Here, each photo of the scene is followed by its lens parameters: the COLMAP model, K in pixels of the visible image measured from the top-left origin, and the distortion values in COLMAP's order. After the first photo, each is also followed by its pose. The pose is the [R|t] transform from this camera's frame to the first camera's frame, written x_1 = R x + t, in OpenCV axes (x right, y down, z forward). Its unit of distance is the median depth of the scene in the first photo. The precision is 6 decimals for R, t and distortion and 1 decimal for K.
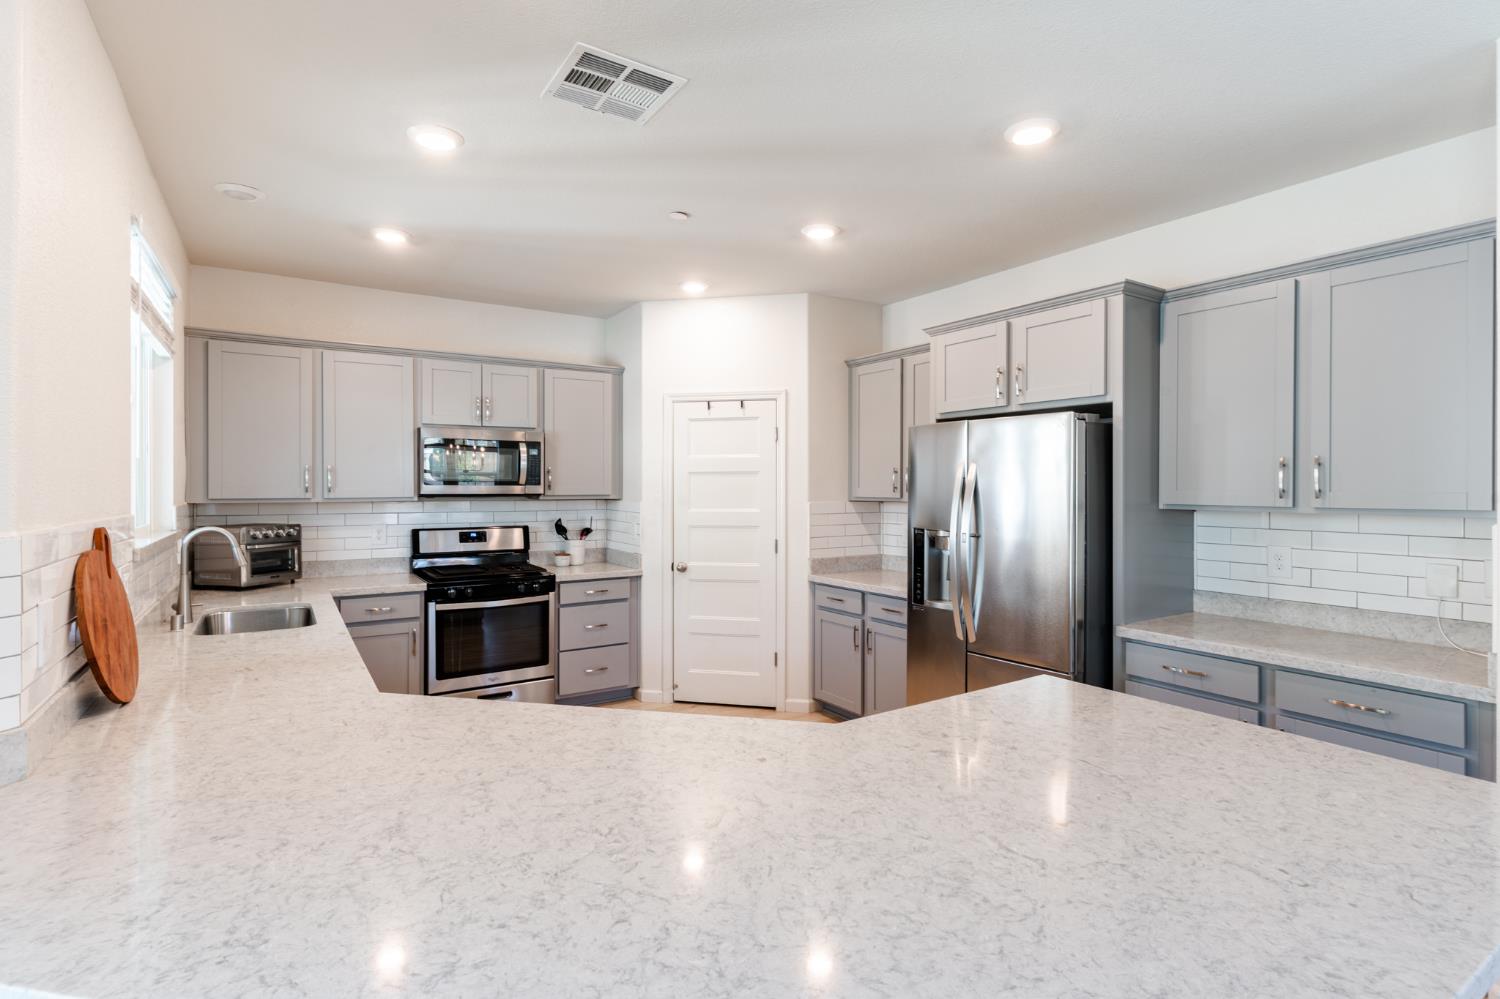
lens RADIAL K [[731.6, 0, 759.2], [0, 731.6, 495.8], [0, 0, 1]] dist [-0.001145, 0.001391]
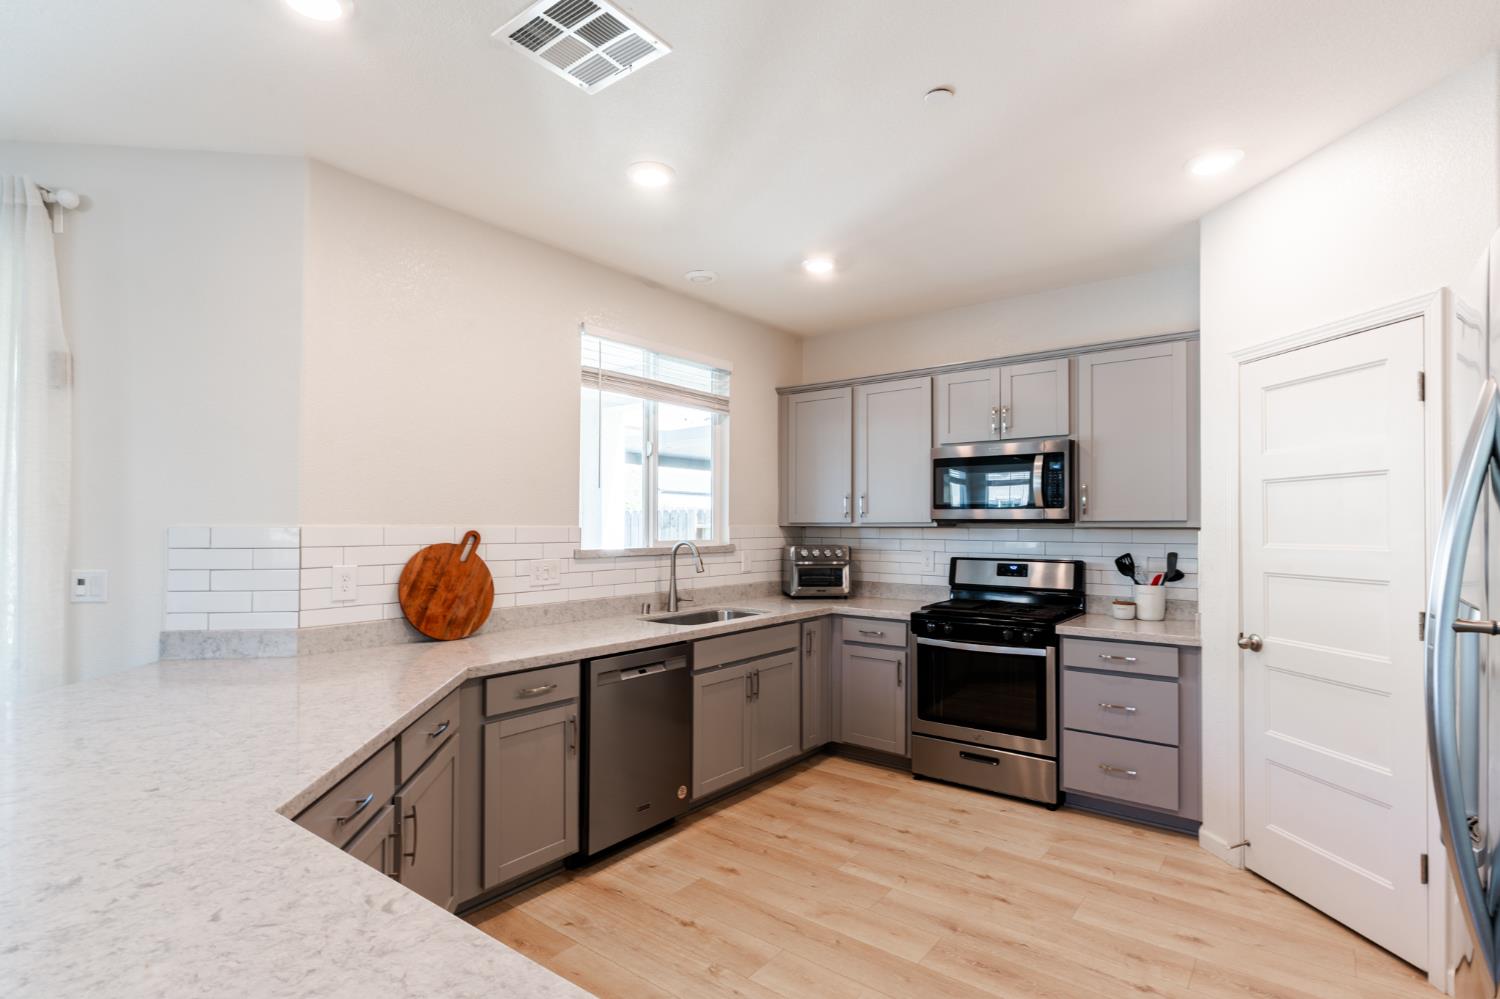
lens RADIAL K [[731.6, 0, 731.7], [0, 731.6, 522.3], [0, 0, 1]] dist [-0.001145, 0.001391]
pose [[0.315923, -0.003155, -0.948779, 0.332375], [-0.014797, 0.999856, -0.008252, 0.012687], [0.948669, 0.016646, 0.315831, 0.435311]]
